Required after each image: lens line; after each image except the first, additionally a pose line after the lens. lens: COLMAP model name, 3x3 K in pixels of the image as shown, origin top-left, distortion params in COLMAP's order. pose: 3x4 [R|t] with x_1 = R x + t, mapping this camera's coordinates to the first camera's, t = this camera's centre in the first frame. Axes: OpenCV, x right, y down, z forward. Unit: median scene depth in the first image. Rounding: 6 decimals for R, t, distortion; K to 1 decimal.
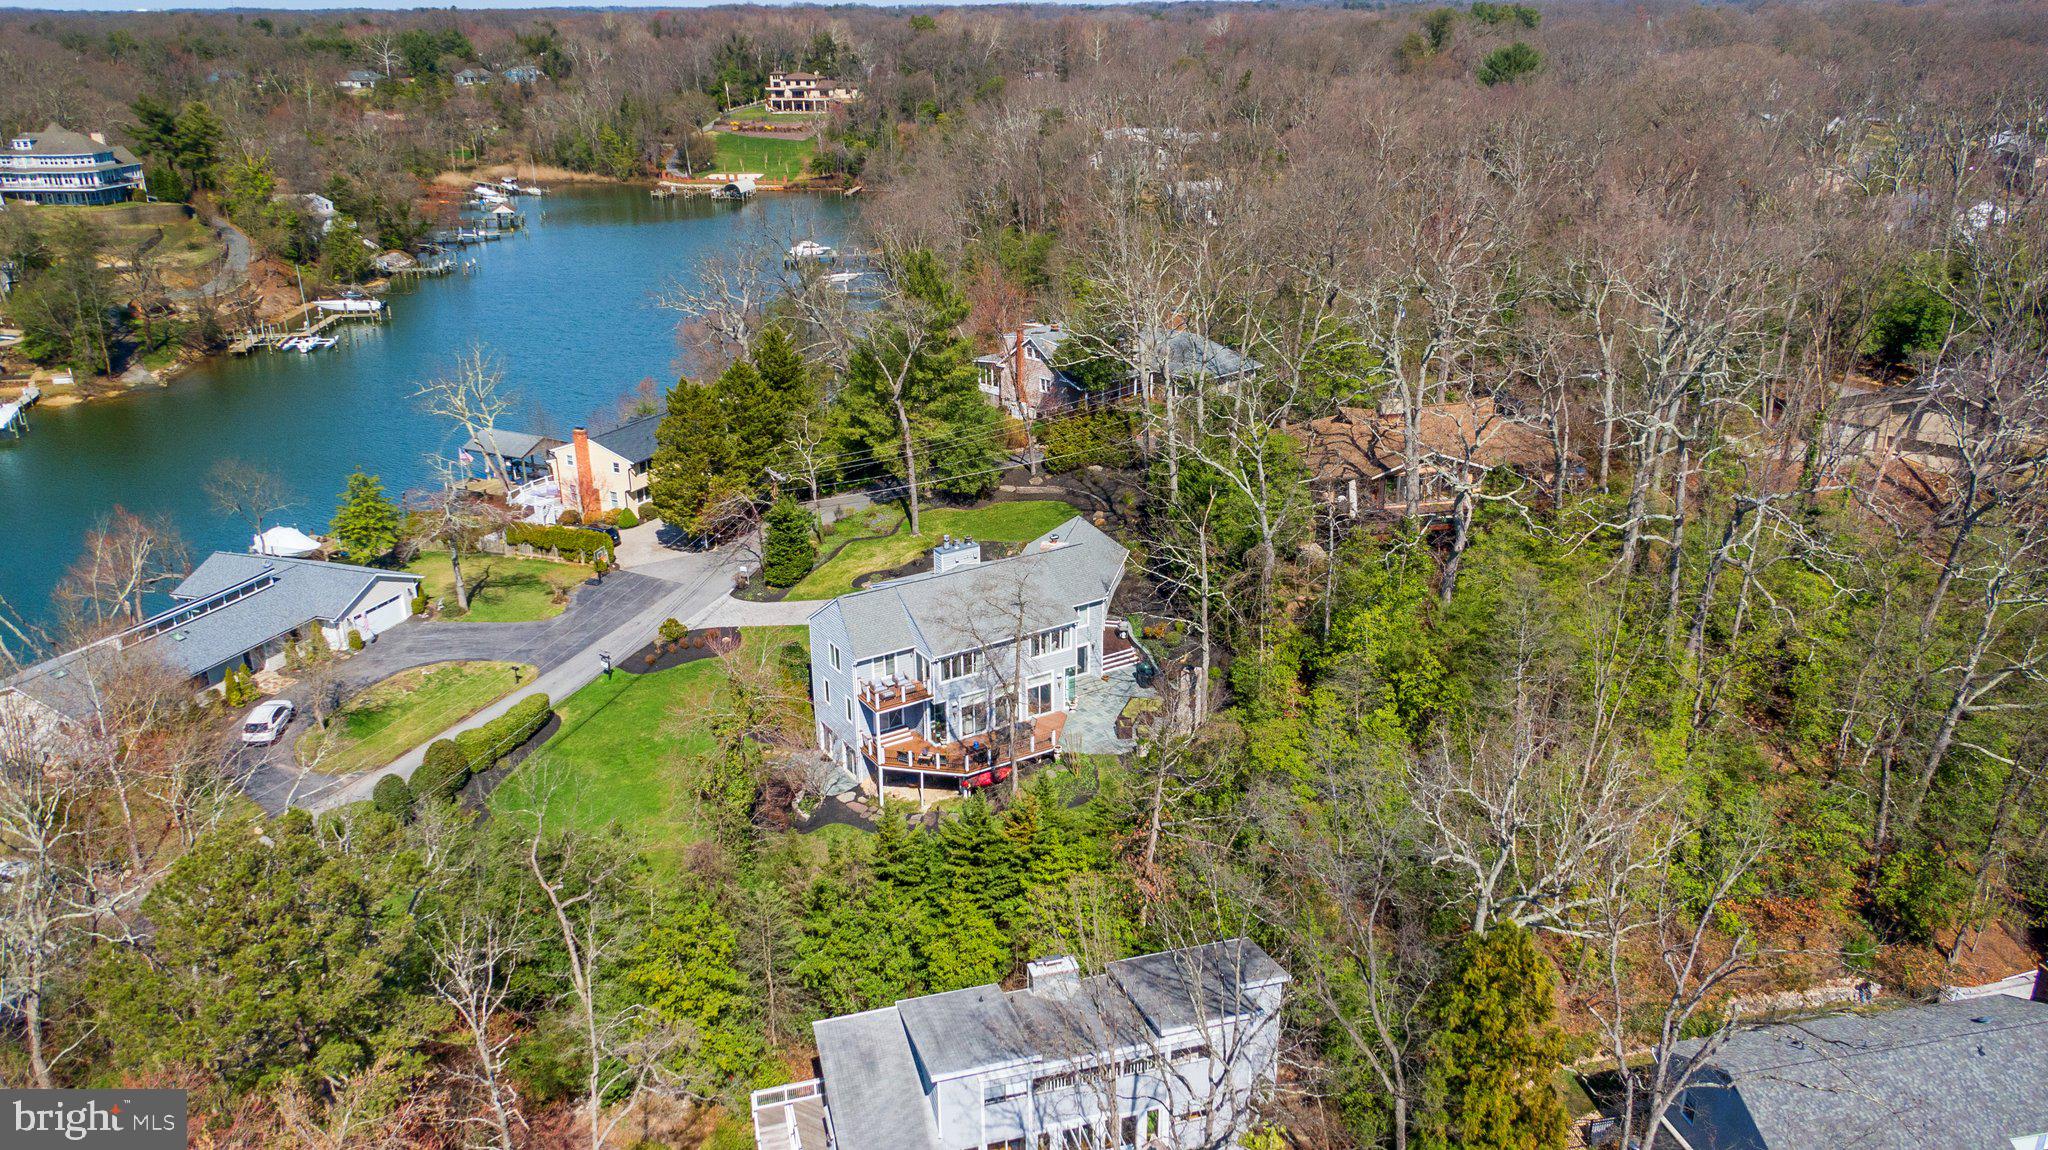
lens RADIAL K [[1493.8, 0, 1024.0], [0, 1493.8, 575.0], [0, 0, 1]] dist [0.073261, -0.078923]
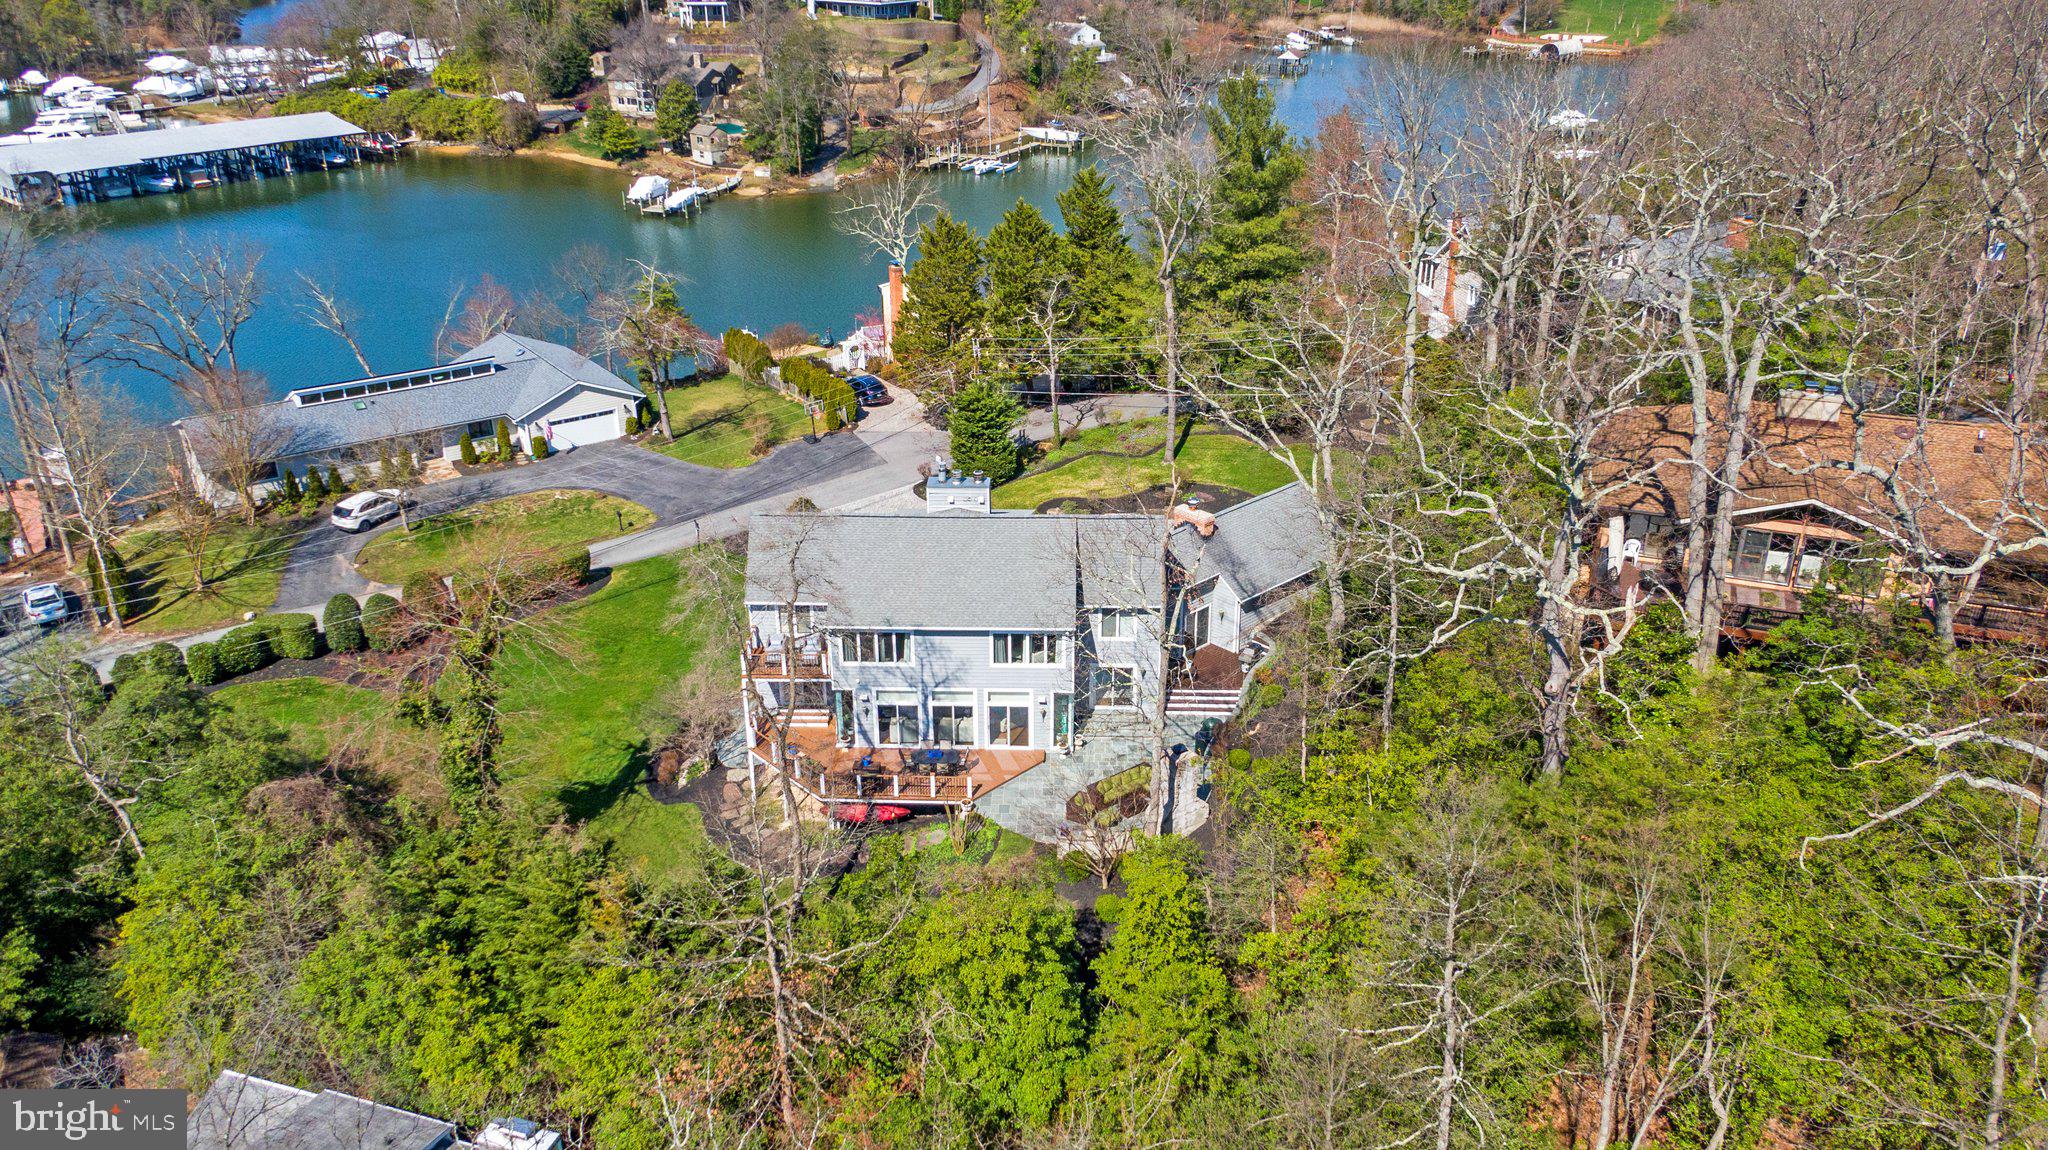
lens RADIAL K [[1512.0, 0, 1028.5], [0, 1512.0, 574.8], [0, 0, 1]] dist [0.050821, -0.083812]
pose [[0.829513, 0.241826, -0.503416, 0.110466], [-0.203176, 0.970297, 0.131313, -0.024074], [0.520218, -0.006644, 0.854007, 0.131897]]
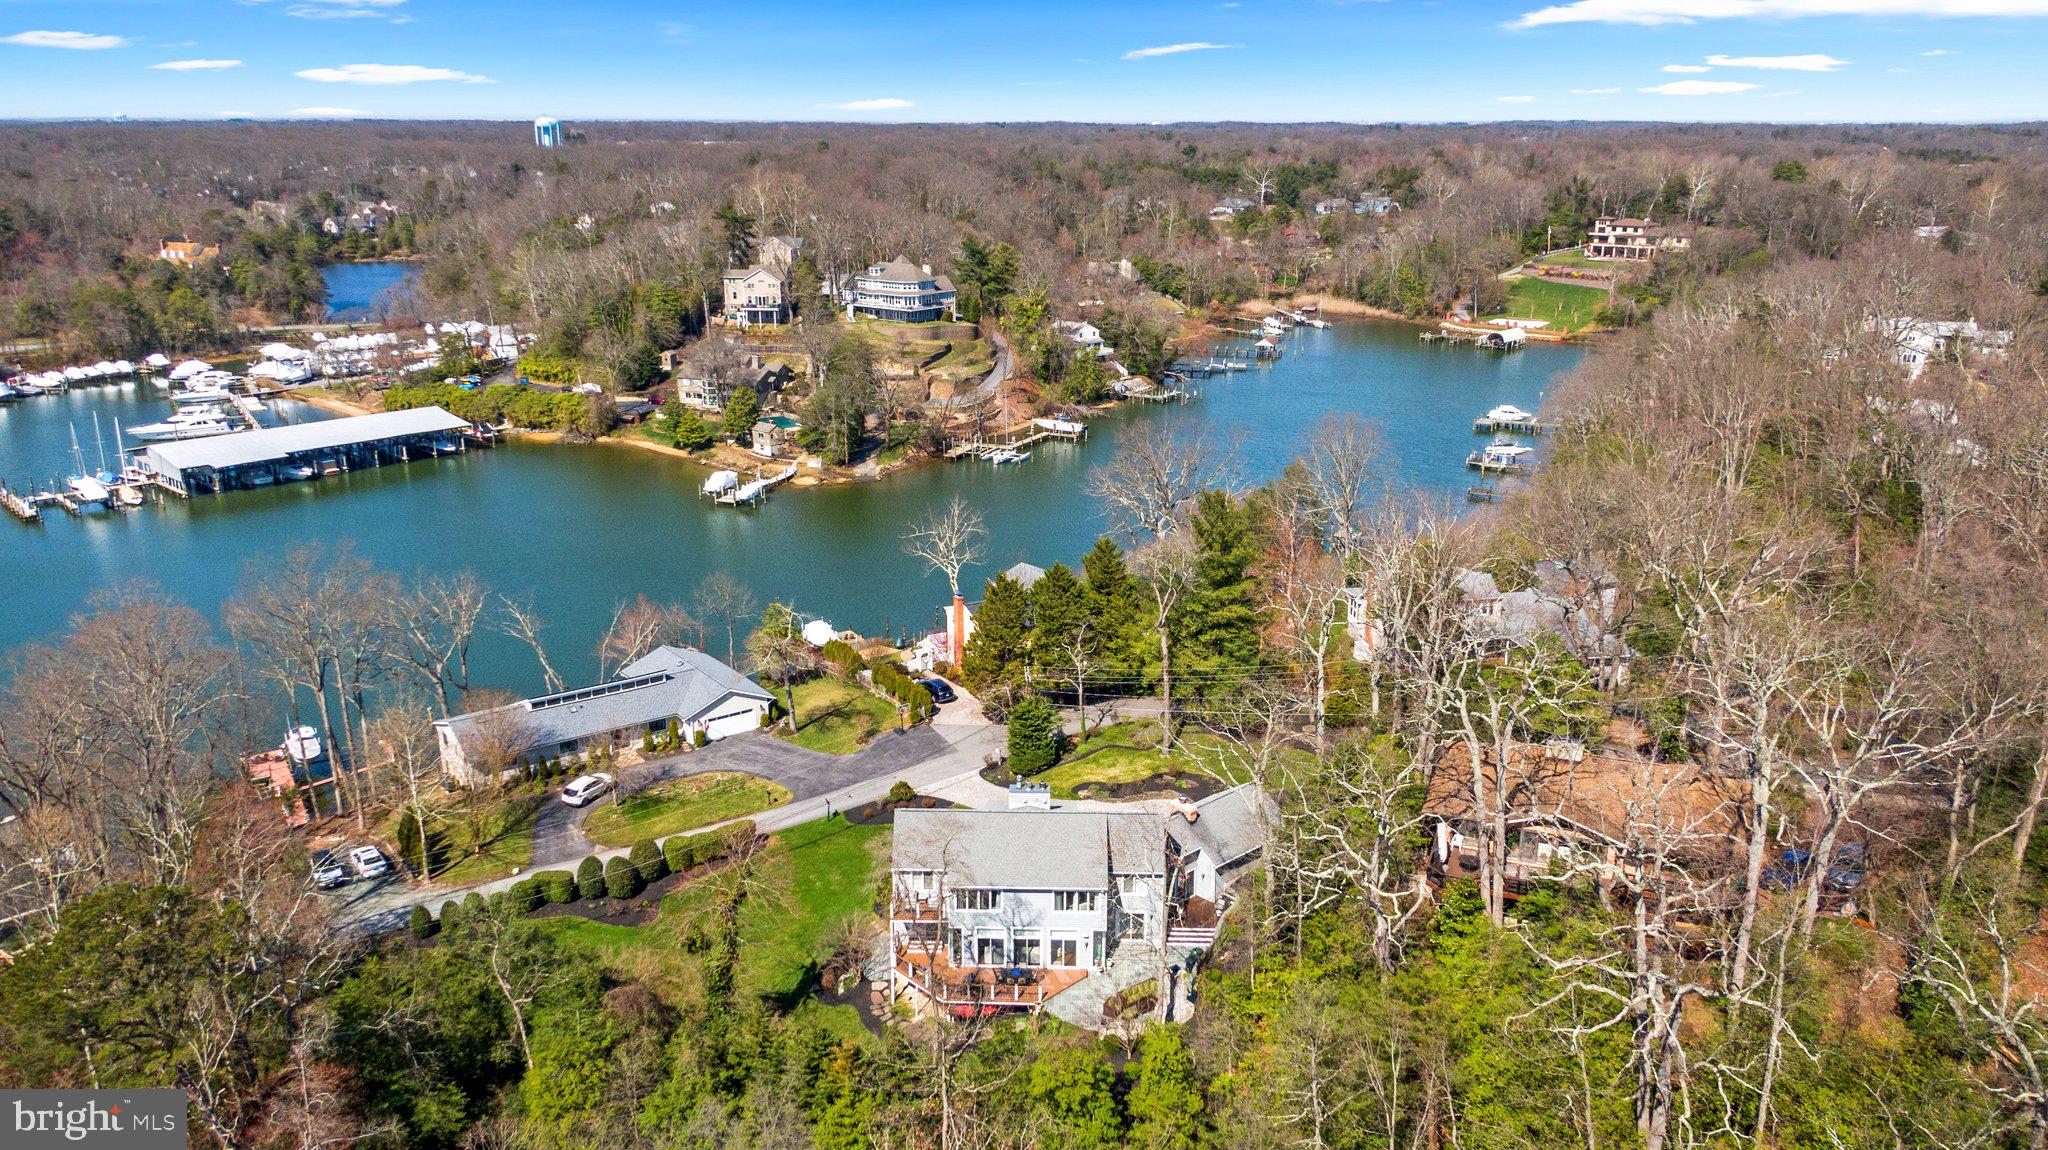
lens RADIAL K [[1512.0, 0, 1028.5], [0, 1512.0, 574.8], [0, 0, 1]] dist [0.050821, -0.083812]
pose [[0.831061, 0.171676, -0.529023, 0.159513], [-0.206832, 0.978348, -0.007431, -0.051035], [0.516293, 0.115595, 0.848575, 0.019512]]
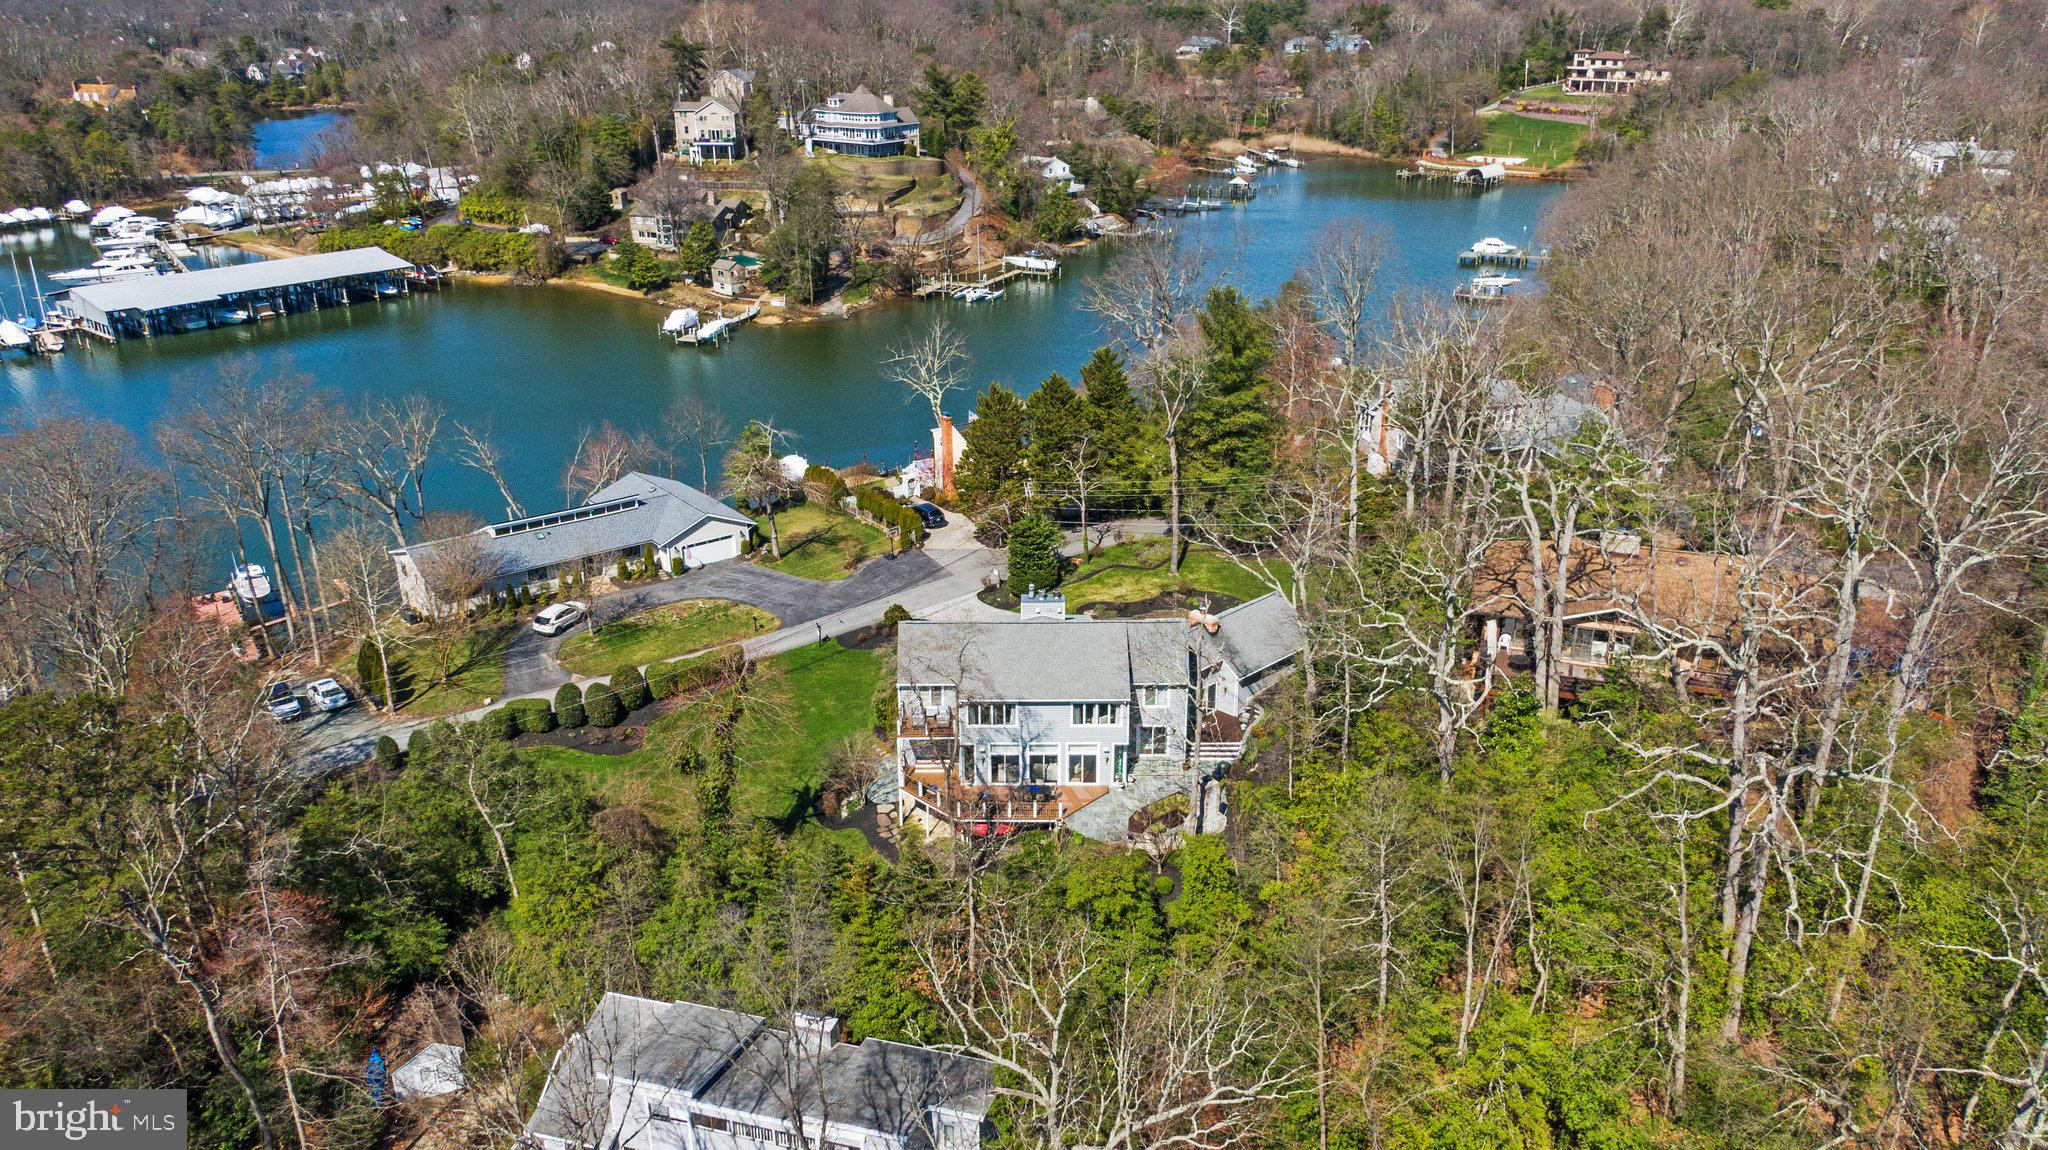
lens RADIAL K [[1512.0, 0, 1028.5], [0, 1512.0, 574.8], [0, 0, 1]] dist [0.050821, -0.083812]
pose [[0.847542, 0.204923, -0.489570, 0.139056], [-0.194268, 0.978218, 0.073143, -0.033604], [0.493894, 0.033116, 0.868891, 0.037791]]
